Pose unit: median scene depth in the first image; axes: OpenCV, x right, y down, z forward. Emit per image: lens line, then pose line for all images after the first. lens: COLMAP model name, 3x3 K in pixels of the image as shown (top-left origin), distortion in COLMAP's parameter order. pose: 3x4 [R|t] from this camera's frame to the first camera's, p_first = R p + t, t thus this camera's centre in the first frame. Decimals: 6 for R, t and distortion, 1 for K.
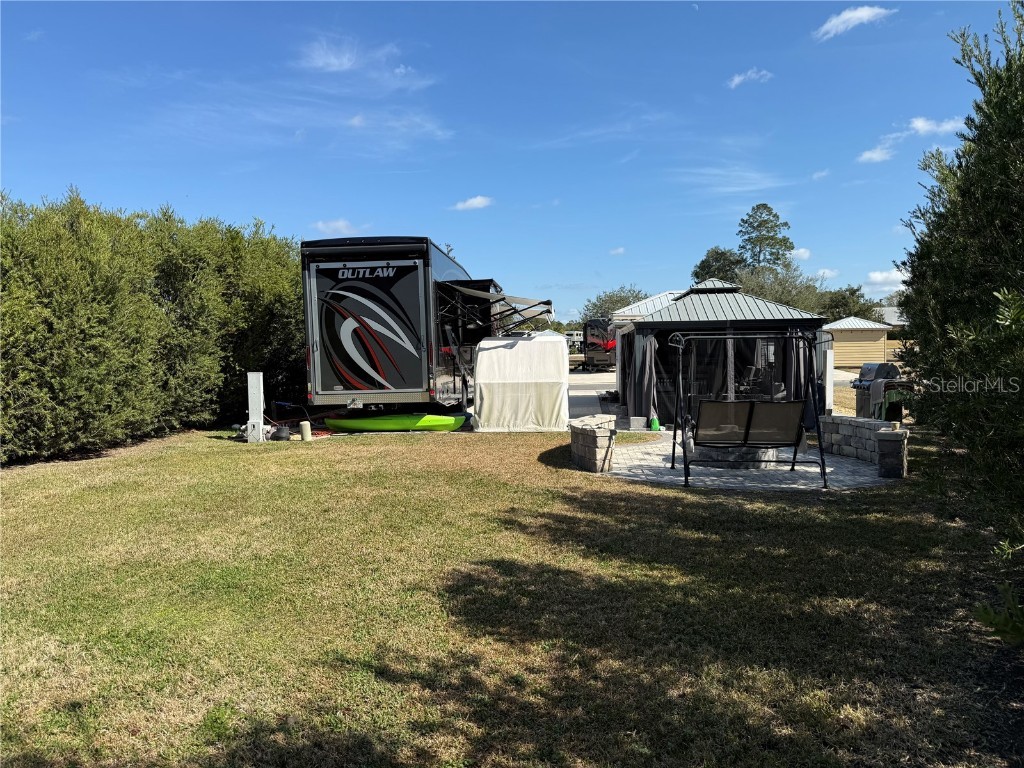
lens RADIAL K [[719.2, 0, 506.5], [0, 719.2, 385.1], [0, 0, 1]] dist [0.082417, -0.142135]
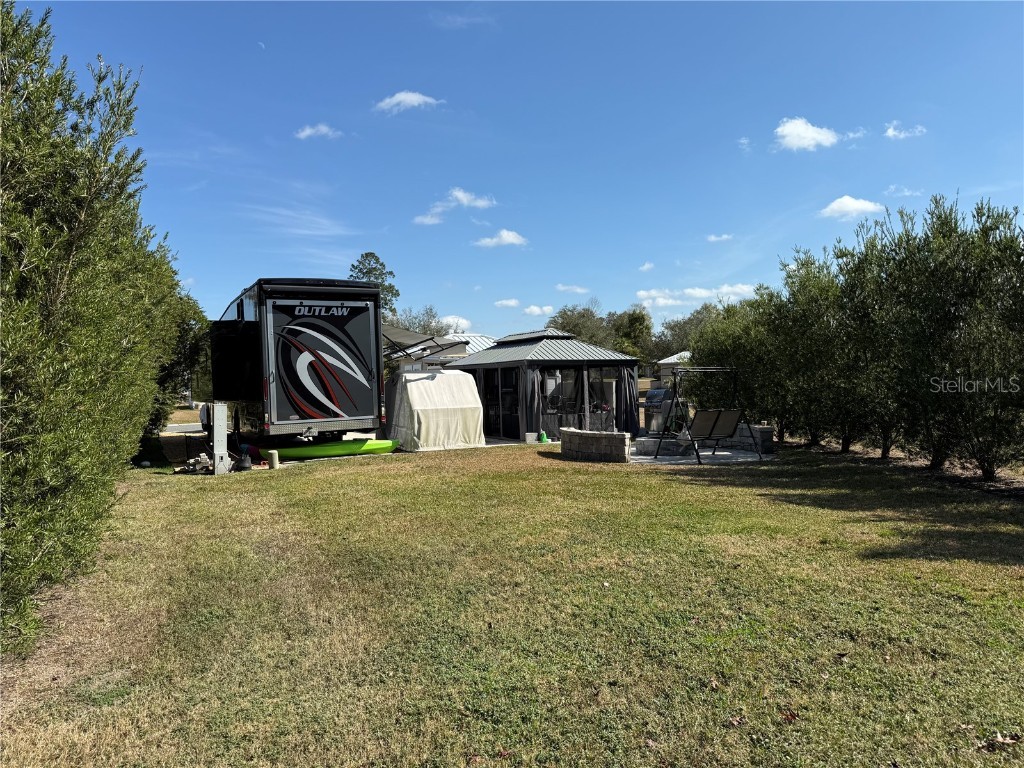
lens RADIAL K [[713.7, 0, 517.5], [0, 713.7, 385.3], [0, 0, 1]] dist [-0.001217, -0.001688]
pose [[0.826483, -0.004996, 0.562939, -0.555031], [0.033267, 0.998647, -0.039979, 0.009428], [-0.561977, 0.051769, 0.825531, -0.048420]]
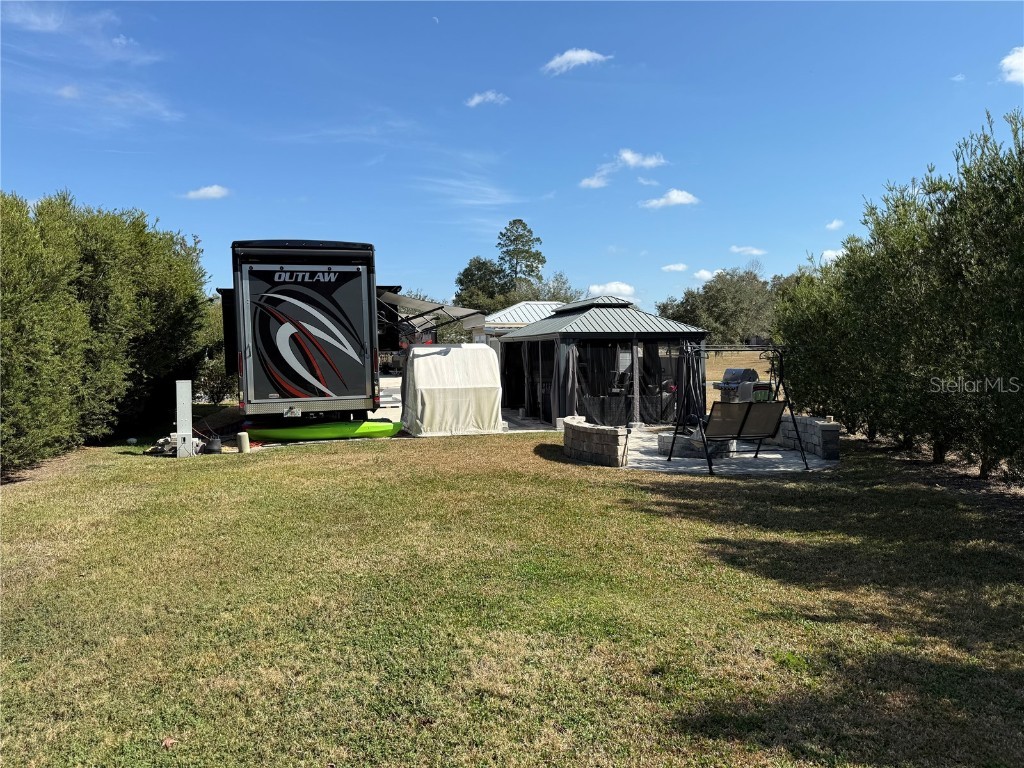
lens RADIAL K [[719.2, 0, 506.5], [0, 719.2, 385.1], [0, 0, 1]] dist [0.082417, -0.142135]
pose [[0.938777, -0.010382, 0.344369, -0.276293], [0.011919, 0.999926, -0.002346, -0.004593], [-0.344320, 0.006307, 0.938831, -0.003987]]
